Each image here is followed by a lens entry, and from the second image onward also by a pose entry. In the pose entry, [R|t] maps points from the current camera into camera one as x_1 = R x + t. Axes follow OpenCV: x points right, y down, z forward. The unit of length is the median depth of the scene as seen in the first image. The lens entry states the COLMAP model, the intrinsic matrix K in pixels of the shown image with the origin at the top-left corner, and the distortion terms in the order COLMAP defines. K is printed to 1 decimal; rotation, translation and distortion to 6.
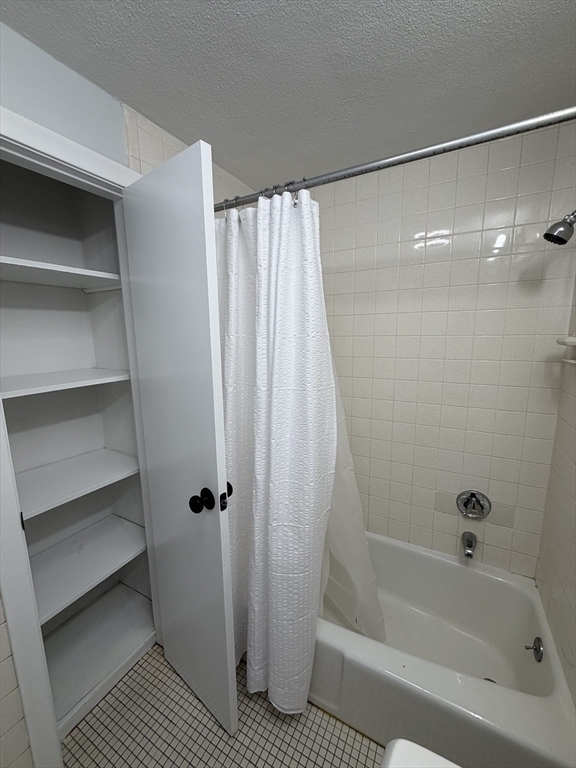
lens RADIAL K [[308.9, 0, 285.5], [0, 308.9, 381.2], [0, 0, 1]] dist [-0.001687, 0.000016]
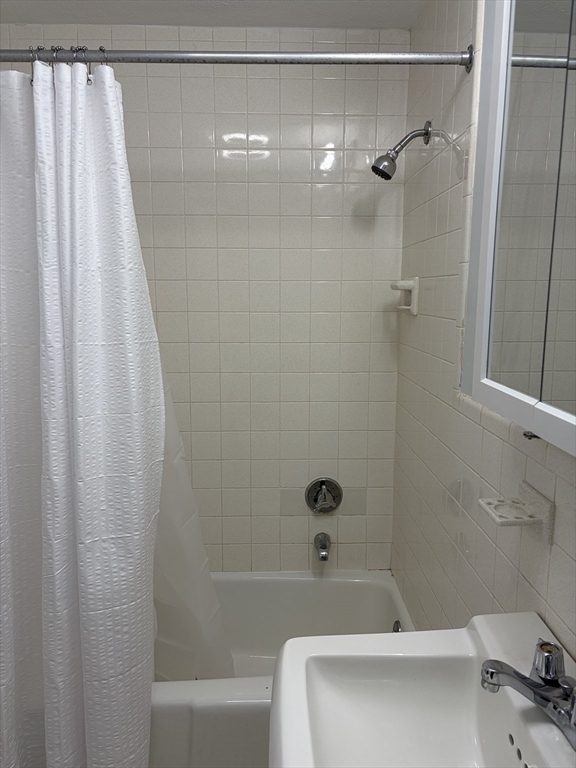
lens RADIAL K [[583.7, 0, 288.0], [0, 583.7, 387.6], [0, 0, 1]] dist [0.036480, -0.028586]
pose [[0.865696, -0.067247, 0.496033, -0.276052], [0.066258, 0.997610, 0.019610, 0.124545], [-0.496166, 0.015889, 0.868082, -0.366145]]
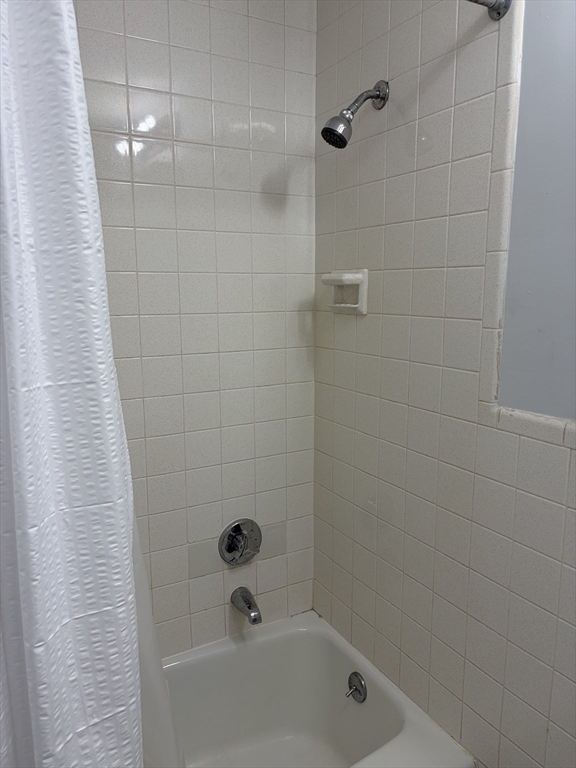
lens RADIAL K [[583.7, 0, 290.6], [0, 583.7, 389.3], [0, 0, 1]] dist [0.036480, -0.028586]
pose [[0.533173, -0.137134, 0.834818, -0.425192], [0.130314, 0.988311, 0.079120, 0.010912], [-0.835909, 0.066603, 0.544811, 0.341595]]
